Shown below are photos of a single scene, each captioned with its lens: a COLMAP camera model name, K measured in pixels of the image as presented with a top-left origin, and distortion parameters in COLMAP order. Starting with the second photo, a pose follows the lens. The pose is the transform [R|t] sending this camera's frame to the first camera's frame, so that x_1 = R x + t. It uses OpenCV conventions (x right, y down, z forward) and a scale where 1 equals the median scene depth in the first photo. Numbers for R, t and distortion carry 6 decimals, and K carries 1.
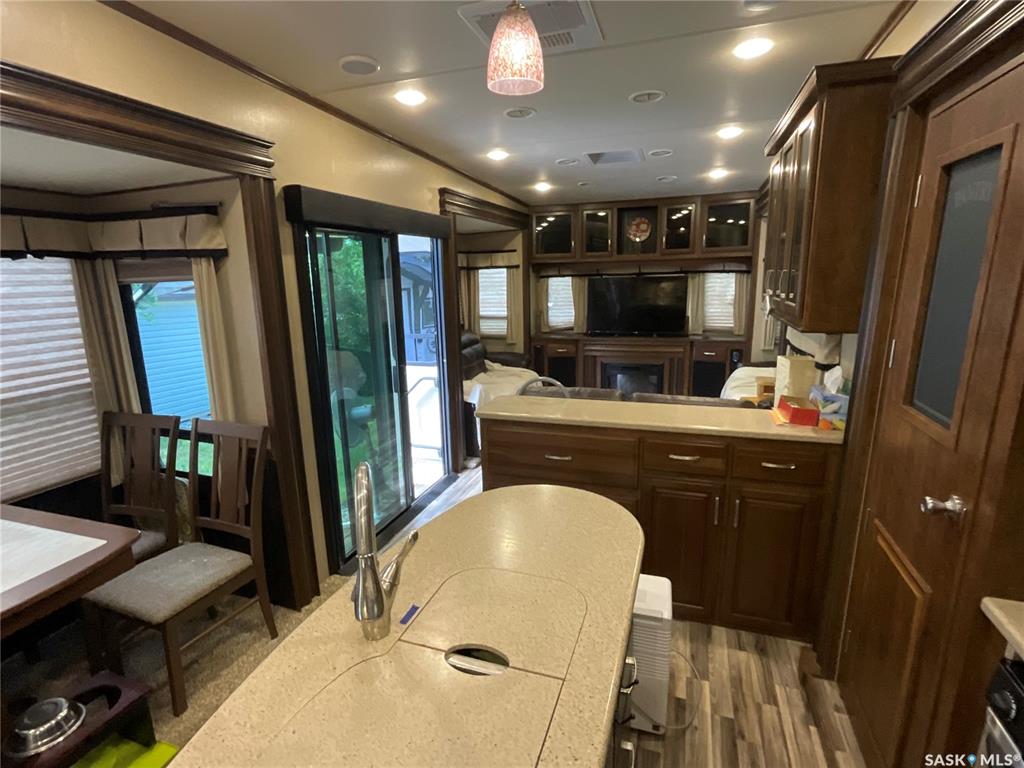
lens RADIAL K [[512.0, 0, 512.0], [0, 512.0, 384.0], [0, 0, 1]] dist [0.003633, -0.008439]
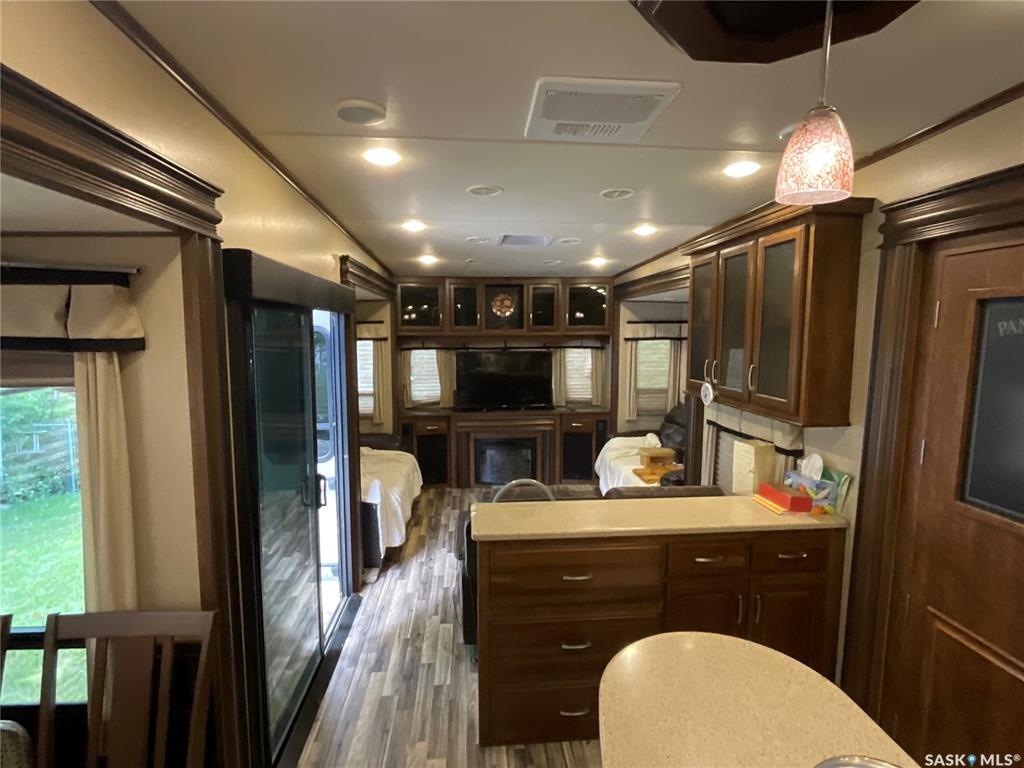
lens RADIAL K [[512.0, 0, 512.0], [0, 512.0, 384.0], [0, 0, 1]] dist [0.003633, -0.008439]
pose [[0.915857, -0.016733, 0.401156, -0.156747], [0.062897, 0.992775, -0.102186, -0.044107], [-0.396547, 0.118819, 0.910292, 0.091681]]
